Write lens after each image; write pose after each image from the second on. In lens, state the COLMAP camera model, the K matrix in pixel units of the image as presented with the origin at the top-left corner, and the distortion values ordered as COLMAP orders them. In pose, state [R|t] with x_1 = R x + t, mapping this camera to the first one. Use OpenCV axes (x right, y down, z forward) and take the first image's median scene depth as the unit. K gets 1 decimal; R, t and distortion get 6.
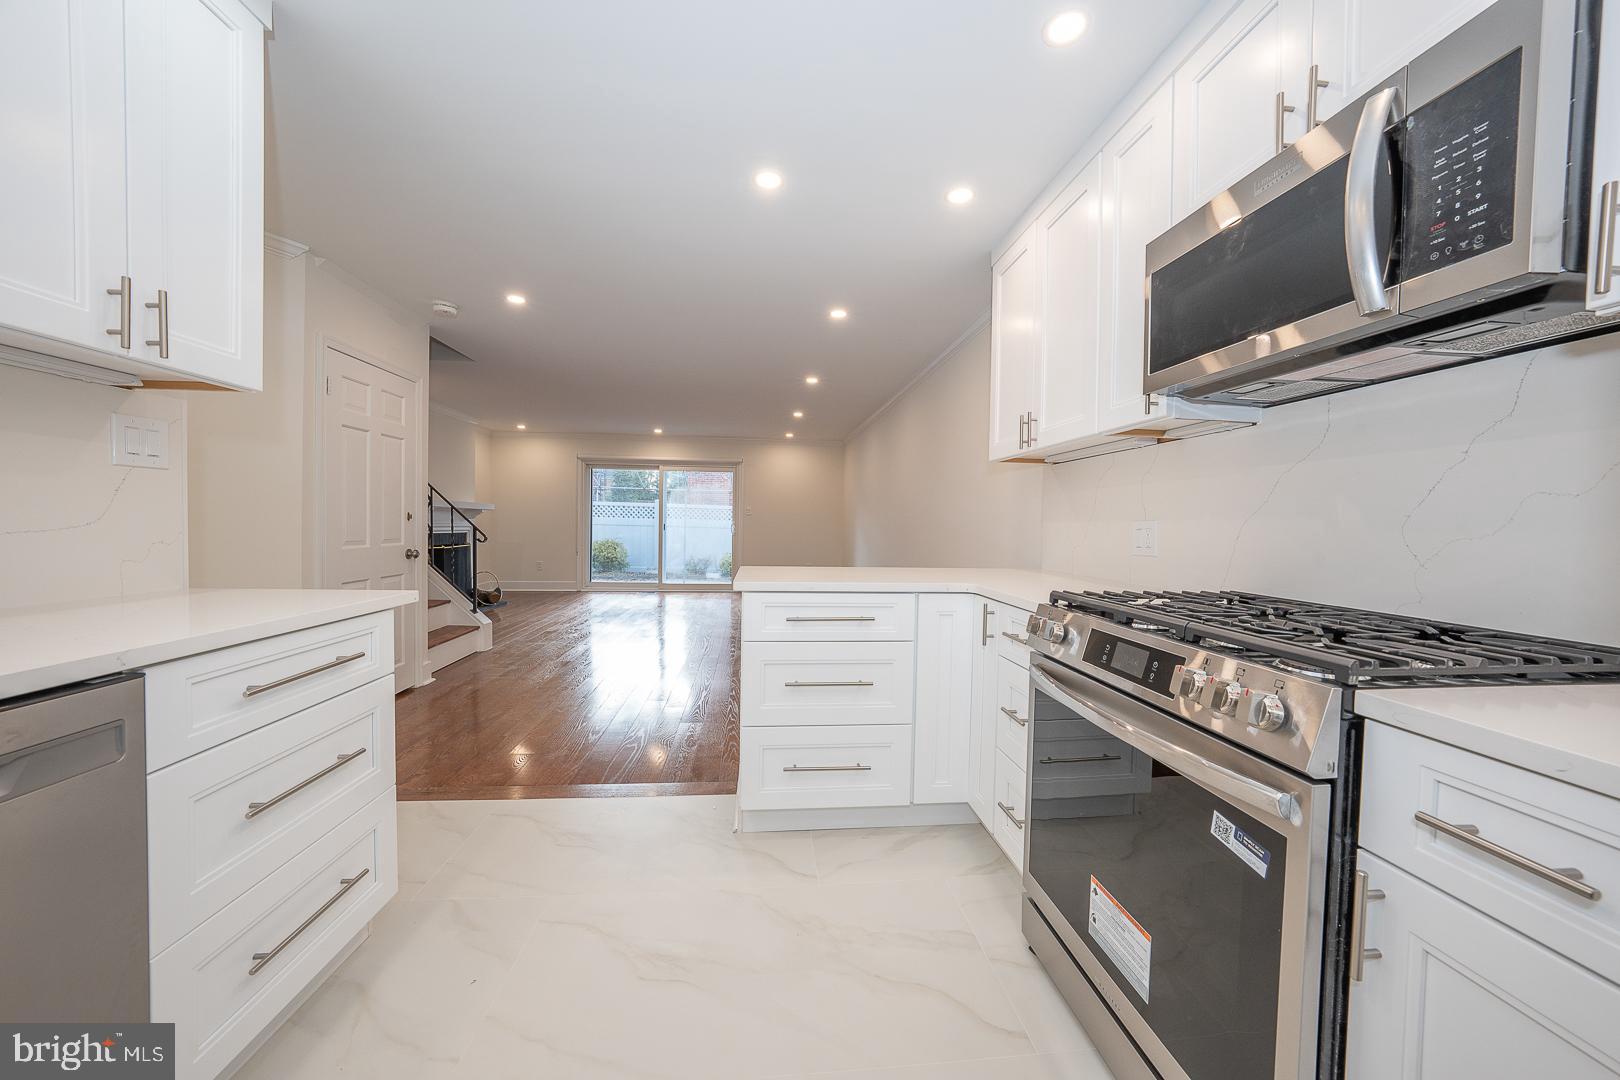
lens RADIAL K [[554.4, 0, 816.1], [0, 554.4, 536.0], [0, 0, 1]] dist [-0.023737, 0.003512]
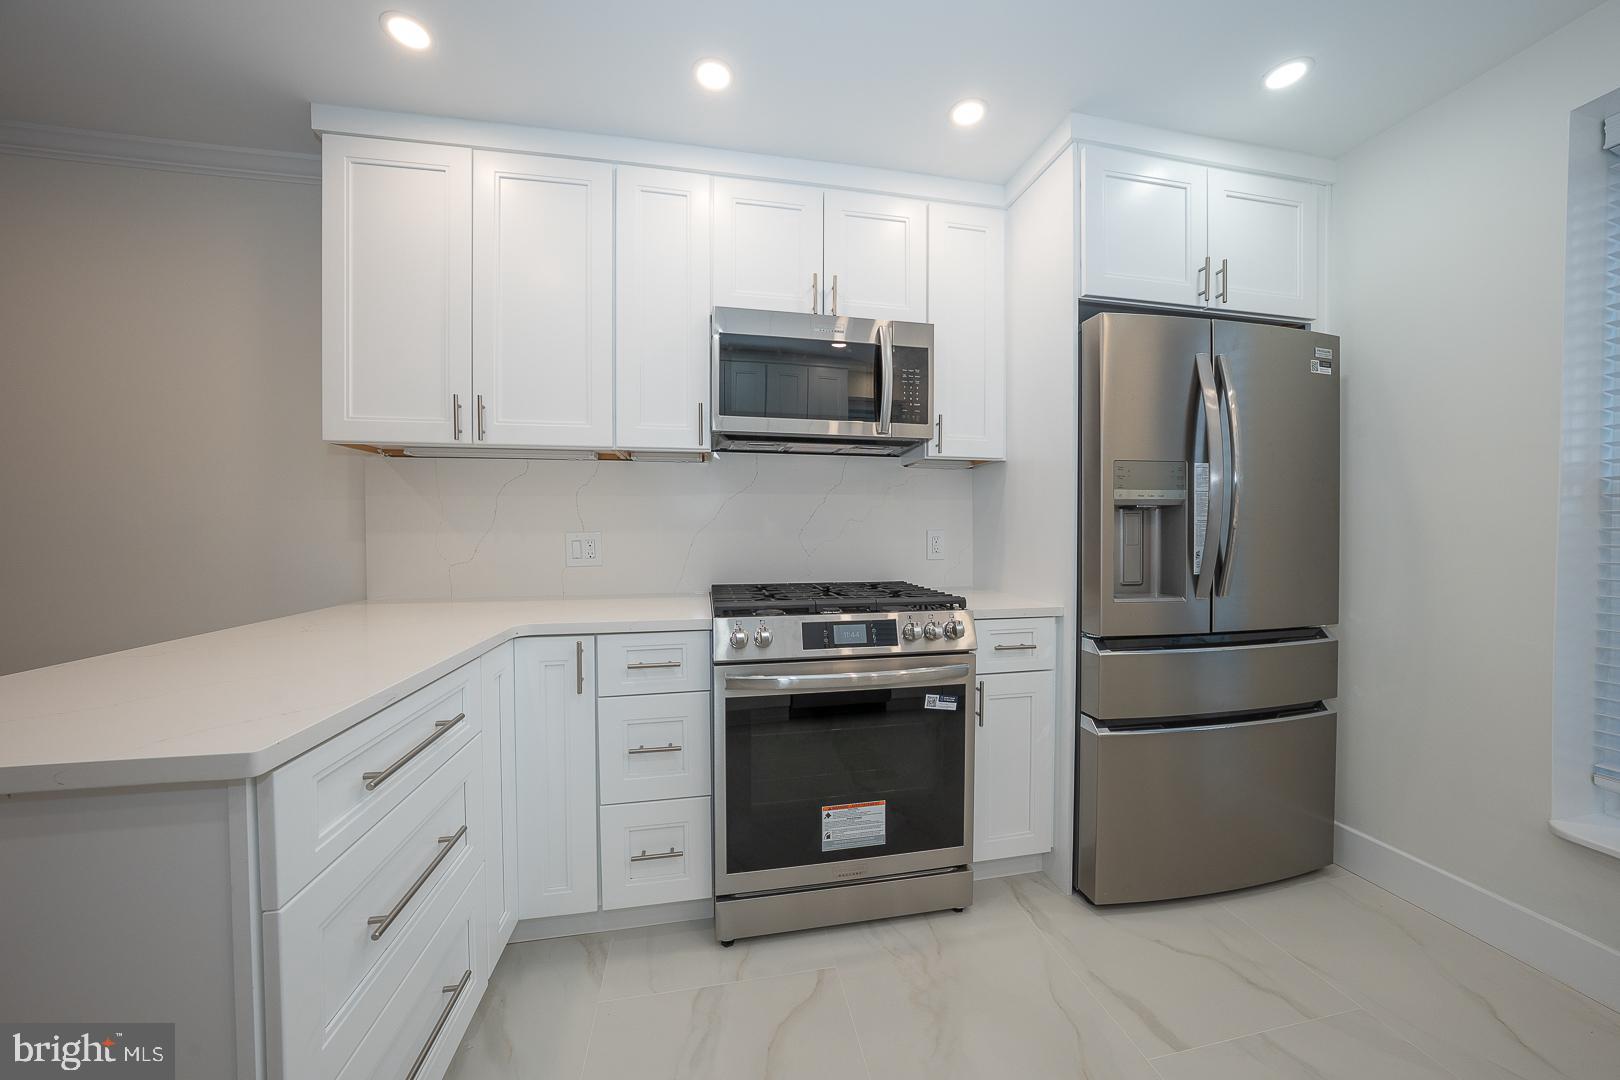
lens RADIAL K [[554.4, 0, 816.1], [0, 554.4, 536.0], [0, 0, 1]] dist [-0.023737, 0.003512]
pose [[-0.083985, -0.029296, 0.996036, -0.810050], [0.020877, 0.999297, 0.031152, -0.074755], [-0.996248, 0.023410, -0.083314, 1.126245]]
